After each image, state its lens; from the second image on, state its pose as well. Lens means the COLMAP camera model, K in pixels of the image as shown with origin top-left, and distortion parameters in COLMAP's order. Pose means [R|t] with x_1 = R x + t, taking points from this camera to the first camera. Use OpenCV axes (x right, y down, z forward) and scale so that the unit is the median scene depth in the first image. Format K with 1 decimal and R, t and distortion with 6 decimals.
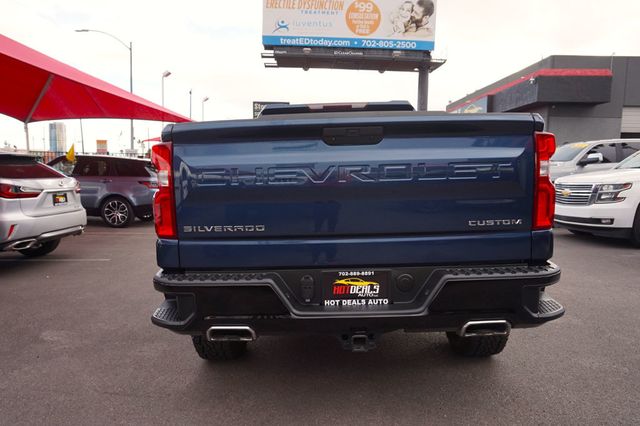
lens RADIAL K [[434.1, 0, 318.9], [0, 434.1, 214.6], [0, 0, 1]] dist [-0.044077, 0.041283]
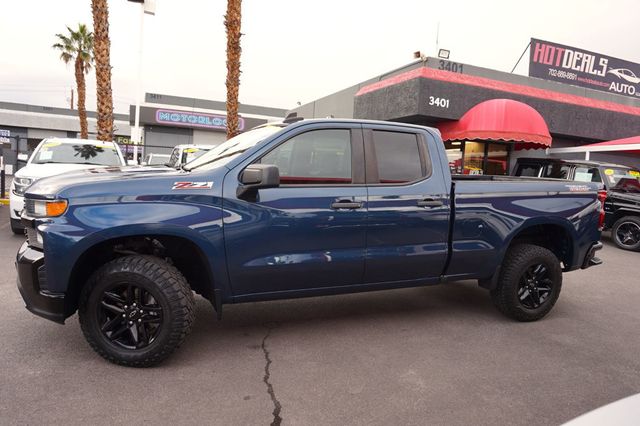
lens RADIAL K [[434.1, 0, 318.9], [0, 434.1, 214.6], [0, 0, 1]] dist [-0.044077, 0.041283]
pose [[-0.407640, -0.106368, 0.906926, -0.126618], [0.031802, 0.990936, 0.130515, -0.025506], [-0.912589, 0.082046, -0.400563, 0.222697]]
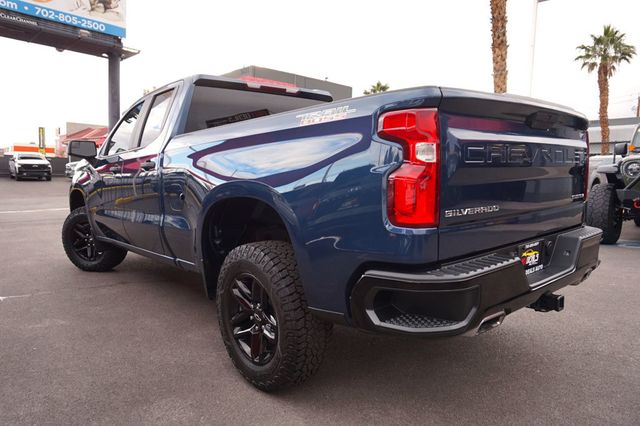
lens RADIAL K [[431.7, 0, 316.9], [0, 431.7, 214.2], [0, 0, 1]] dist [-0.035895, 0.032817]
pose [[0.742265, -0.055468, 0.667807, -0.068086], [0.052194, 0.998326, 0.024907, 0.000022], [-0.668071, 0.016368, 0.743918, 0.035450]]
